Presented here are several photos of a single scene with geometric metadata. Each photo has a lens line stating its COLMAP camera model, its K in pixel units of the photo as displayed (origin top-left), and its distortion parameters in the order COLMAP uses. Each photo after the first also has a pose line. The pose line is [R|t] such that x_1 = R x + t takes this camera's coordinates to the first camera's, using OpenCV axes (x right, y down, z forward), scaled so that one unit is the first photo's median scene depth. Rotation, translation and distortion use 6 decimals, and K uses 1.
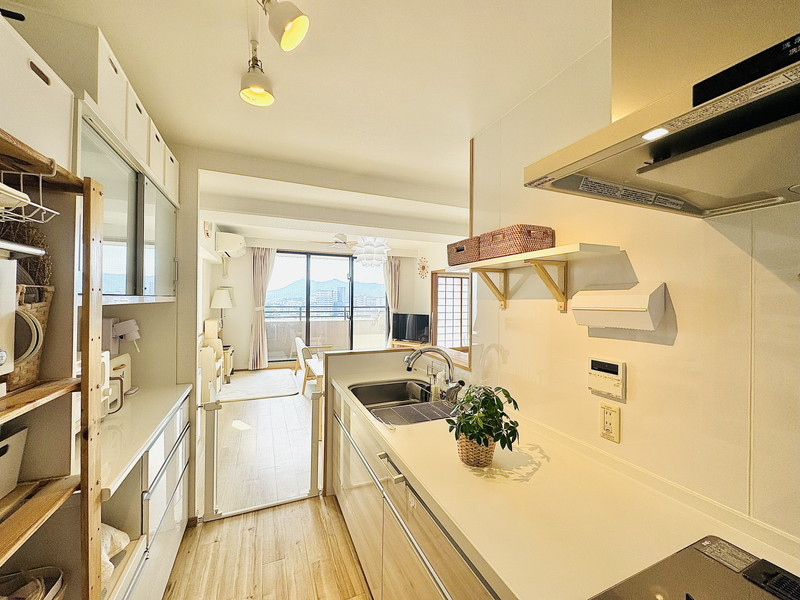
lens RADIAL K [[318.7, 0, 393.9], [0, 318.7, 300.8], [0, 0, 1]] dist [-0.003614, 0.000027]
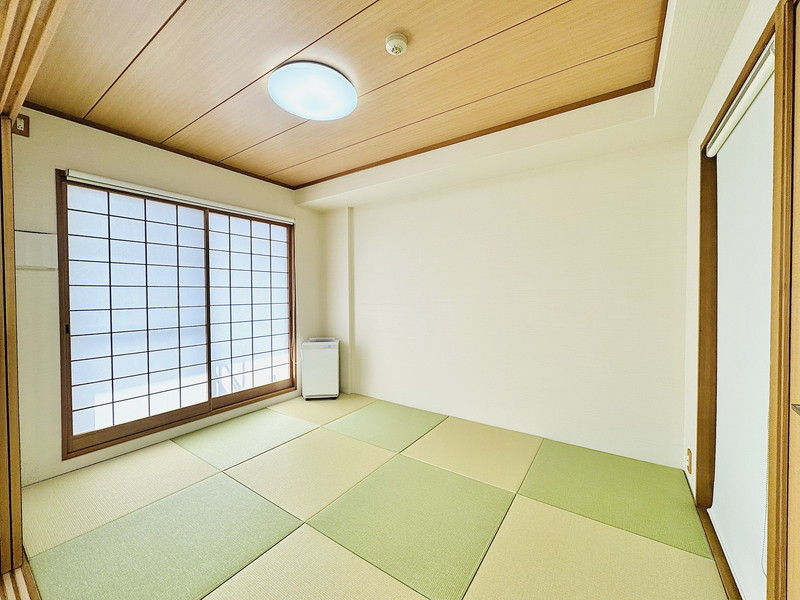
lens RADIAL K [[318.7, 0, 399.5], [0, 318.7, 299.7], [0, 0, 1]] dist [-0.003614, 0.000027]
pose [[0.841409, -0.026259, 0.539761, 0.243016], [0.018597, 0.999634, 0.019641, 0.032563], [-0.540079, -0.006489, 0.841589, 0.698749]]
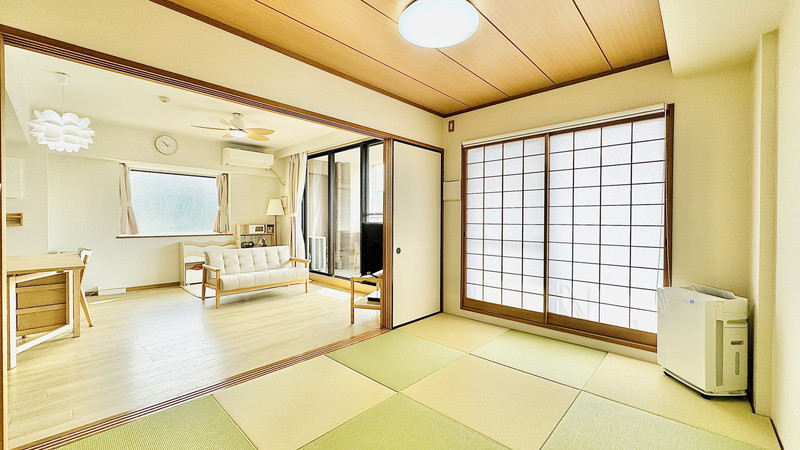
lens RADIAL K [[317.0, 0, 398.0], [0, 317.0, 221.3], [0, 0, 1]] dist [0.001100, 0.000135]
pose [[0.413028, -0.002770, -0.910714, 0.595871], [-0.003828, 0.999981, -0.004778, 0.043343], [0.910710, 0.005459, 0.413009, 0.818982]]
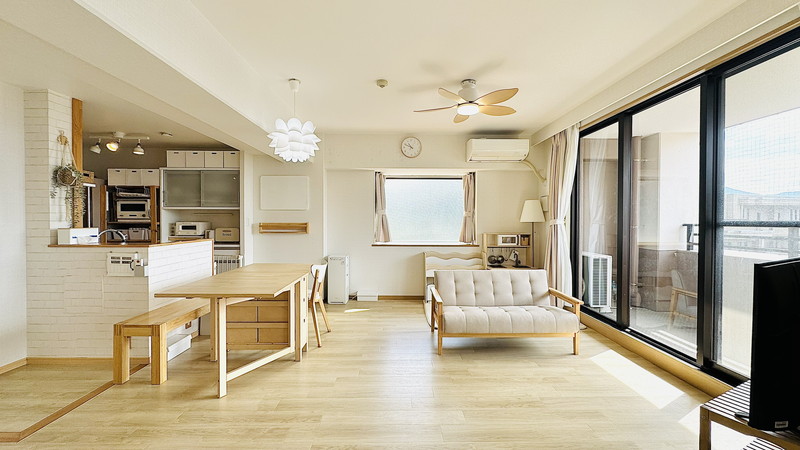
lens RADIAL K [[317.0, 0, 399.4], [0, 317.0, 224.1], [0, 0, 1]] dist [0.001100, 0.000135]
pose [[-0.371925, 0.004241, -0.928253, 0.327923], [-0.011197, 0.999896, 0.009055, 0.022471], [0.928195, 0.013762, -0.371839, 0.866734]]
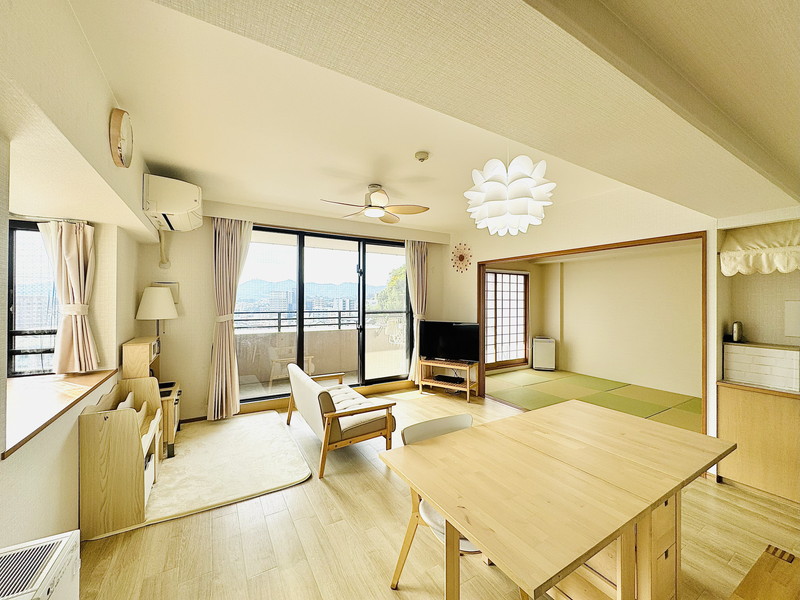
lens RADIAL K [[318.7, 0, 395.2], [0, 318.7, 300.7], [0, 0, 1]] dist [-0.003614, 0.000027]
pose [[0.990617, -0.004600, 0.136593, -0.166921], [0.004916, 0.999986, -0.001978, -0.004904], [-0.136582, 0.002631, 0.990625, 0.319237]]
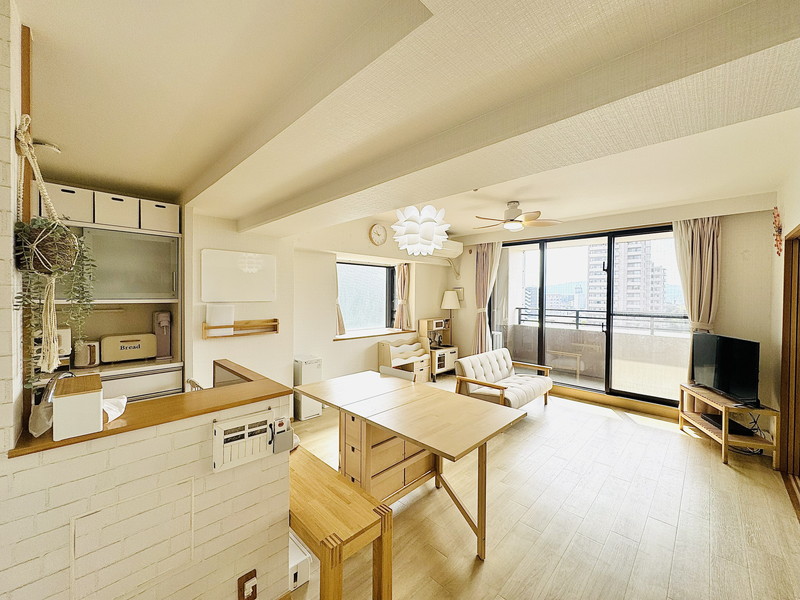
lens RADIAL K [[318.7, 0, 399.5], [0, 318.7, 296.7], [0, 0, 1]] dist [-0.003614, 0.000027]
pose [[0.388274, 0.001931, -0.921542, 0.307026], [-0.010275, 0.999945, -0.002234, -0.009536], [0.921487, 0.010336, 0.388272, 0.393995]]
